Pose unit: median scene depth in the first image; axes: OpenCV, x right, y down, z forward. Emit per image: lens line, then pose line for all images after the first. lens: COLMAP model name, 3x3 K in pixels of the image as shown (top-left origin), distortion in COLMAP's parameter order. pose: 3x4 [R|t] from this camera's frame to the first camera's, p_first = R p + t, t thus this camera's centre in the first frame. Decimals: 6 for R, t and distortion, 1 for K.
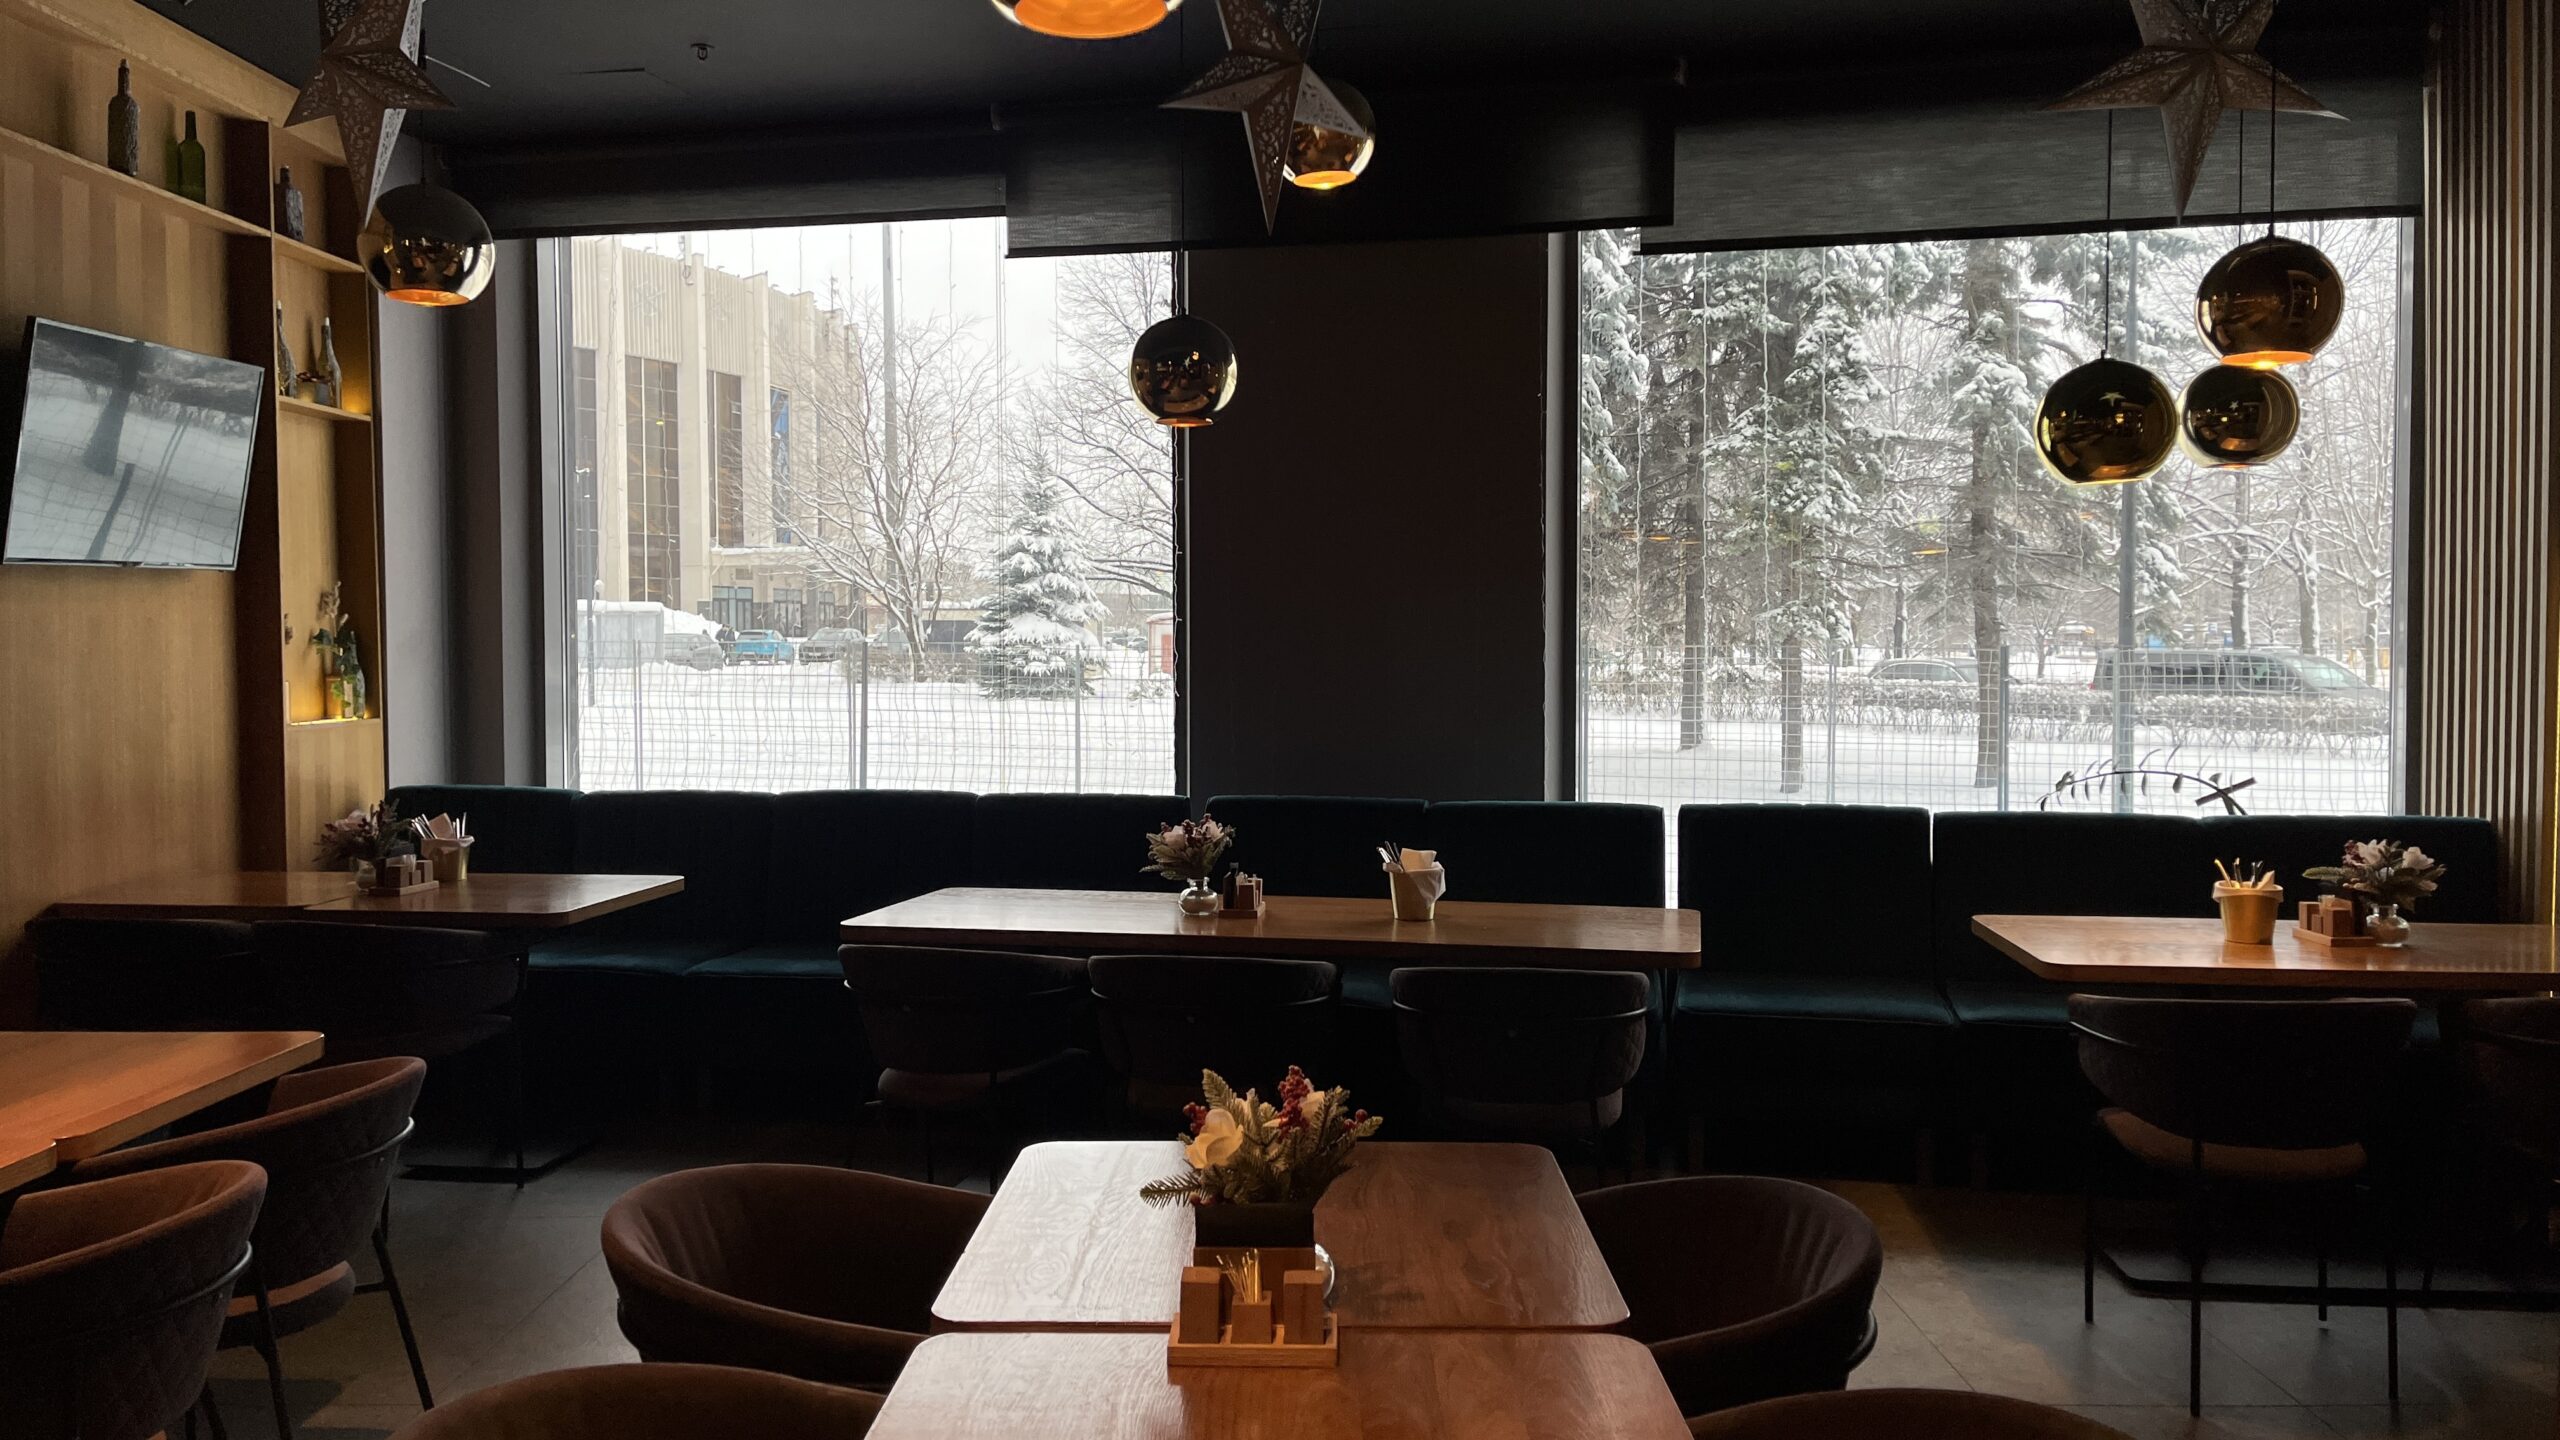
lens RADIAL K [[1929.2, 0, 1283.7], [0, 1929.2, 712.1], [0, 0, 1]] dist [0.070707, -0.079831]
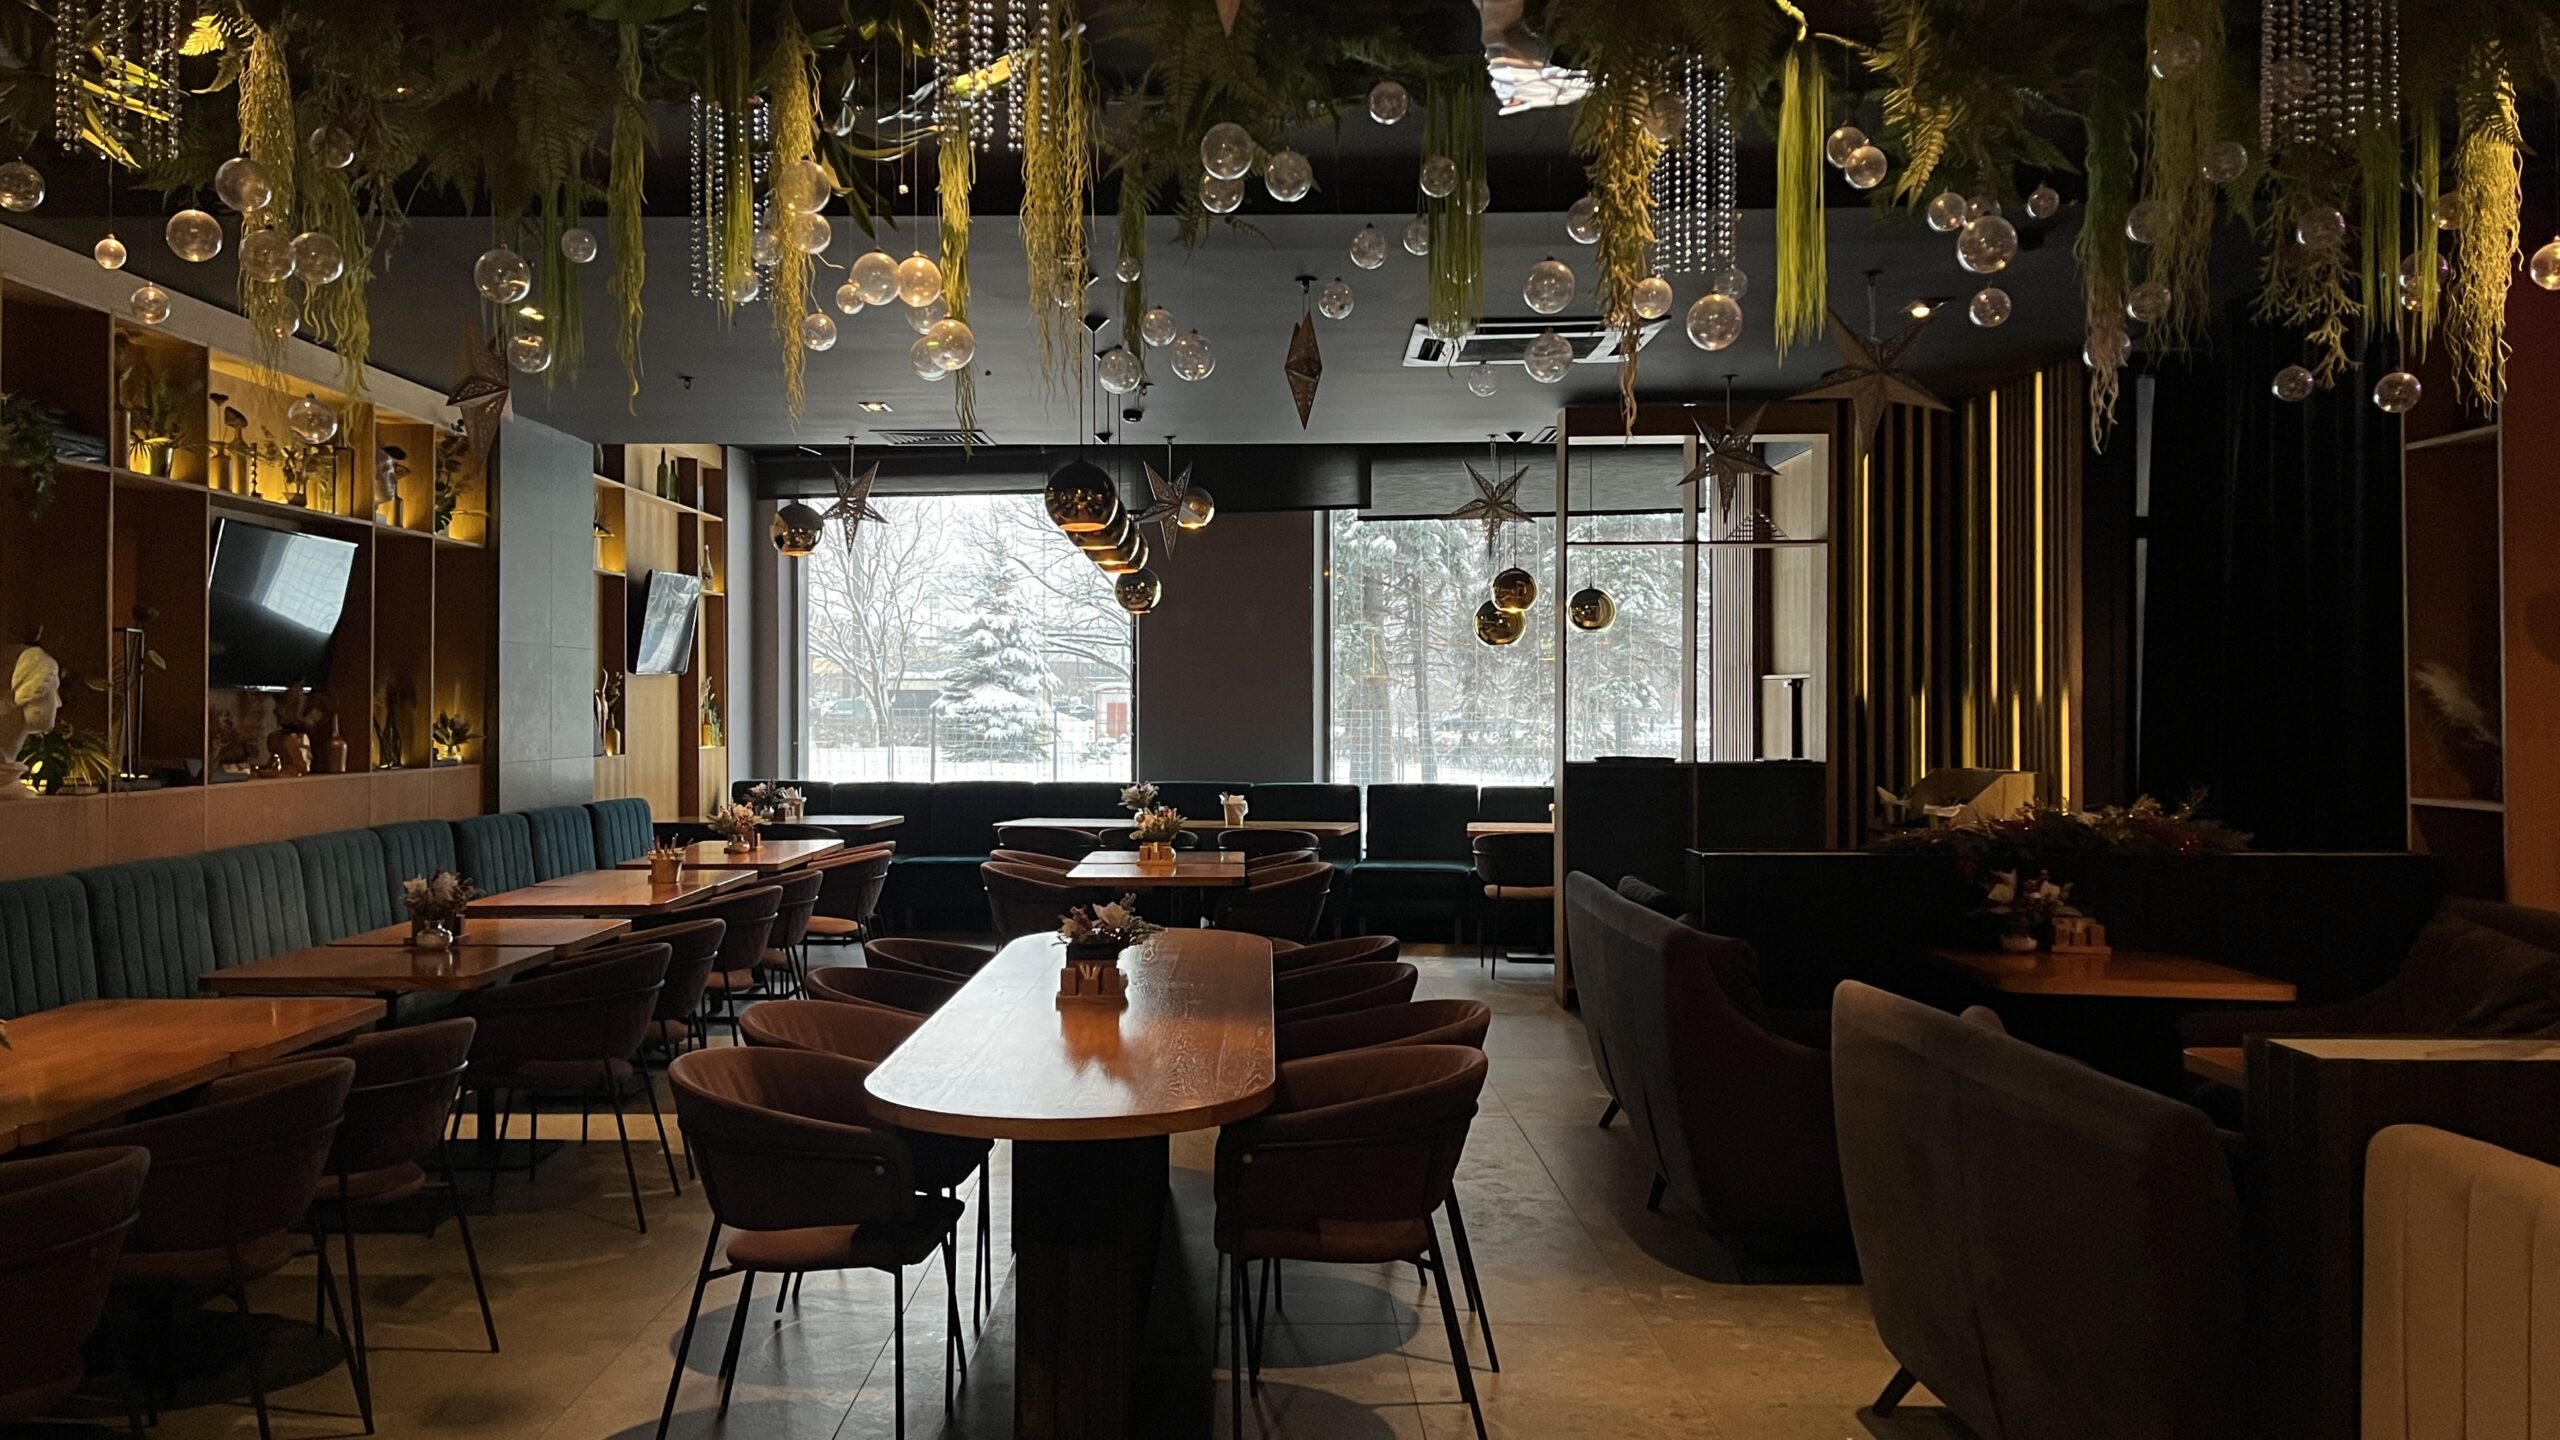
lens RADIAL K [[1929.2, 0, 1279.7], [0, 1929.2, 710.6], [0, 0, 1]] dist [0.070707, -0.079831]
pose [[0.999633, 0.000936, 0.027079, 0.004772], [0.000046, 0.999343, -0.036242, 0.004320], [-0.027096, 0.036230, 0.998976, -0.111601]]
